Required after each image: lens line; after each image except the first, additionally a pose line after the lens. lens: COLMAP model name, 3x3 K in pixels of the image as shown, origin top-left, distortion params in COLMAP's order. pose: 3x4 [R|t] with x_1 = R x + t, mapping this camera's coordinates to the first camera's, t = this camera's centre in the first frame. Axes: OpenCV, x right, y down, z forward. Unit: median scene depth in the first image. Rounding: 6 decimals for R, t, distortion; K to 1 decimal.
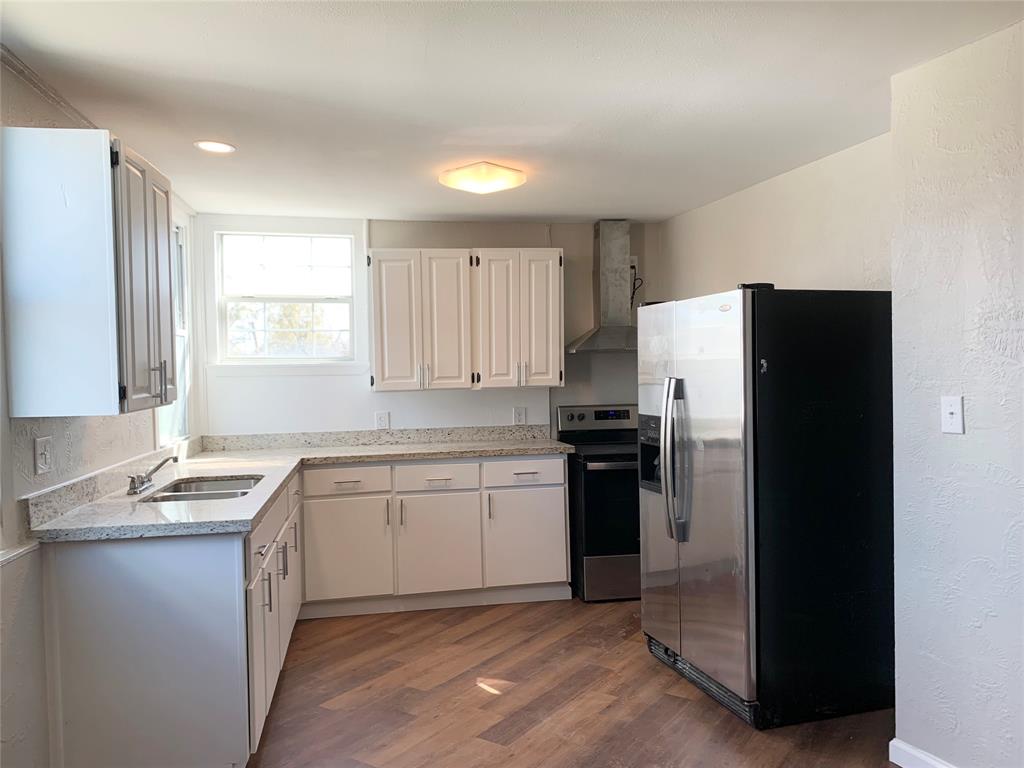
lens RADIAL K [[769.9, 0, 512.0], [0, 769.9, 384.0], [0, 0, 1]] dist [0.082148, -0.000536]
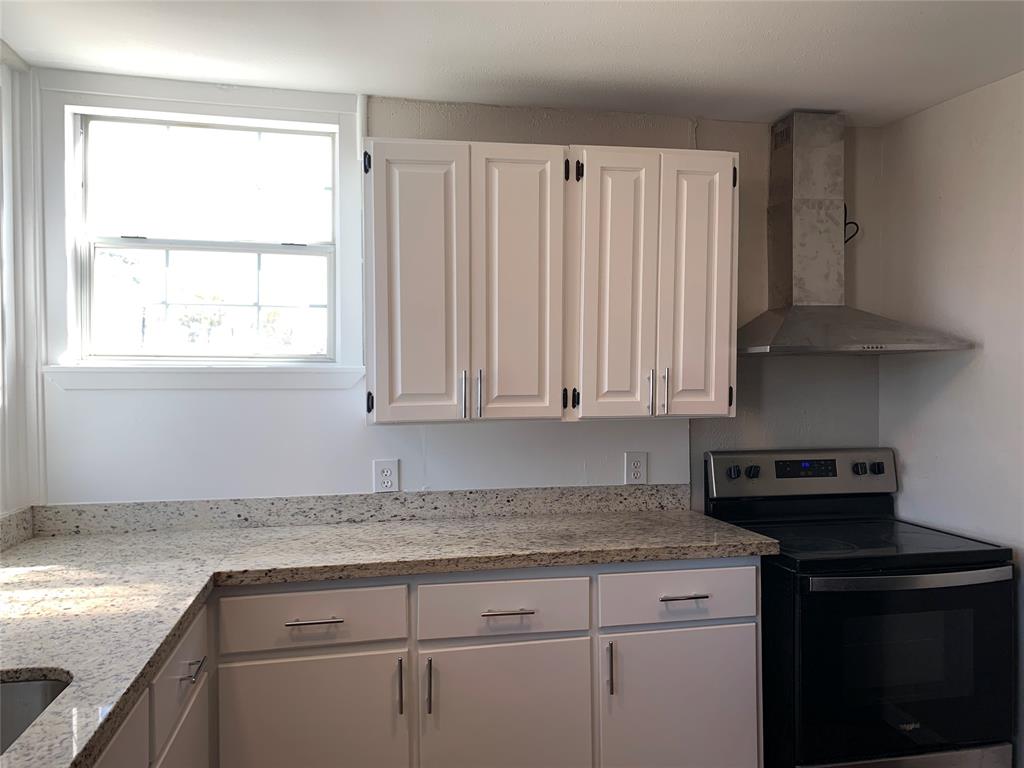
lens RADIAL K [[773.9, 0, 512.0], [0, 773.9, 384.0], [0, 0, 1]] dist [0.008266, -0.004066]
pose [[0.999756, 0.013895, 0.017171, -0.095431], [-0.013680, 0.999827, -0.012592, -0.010586], [-0.017343, 0.012354, 0.999773, 0.486057]]
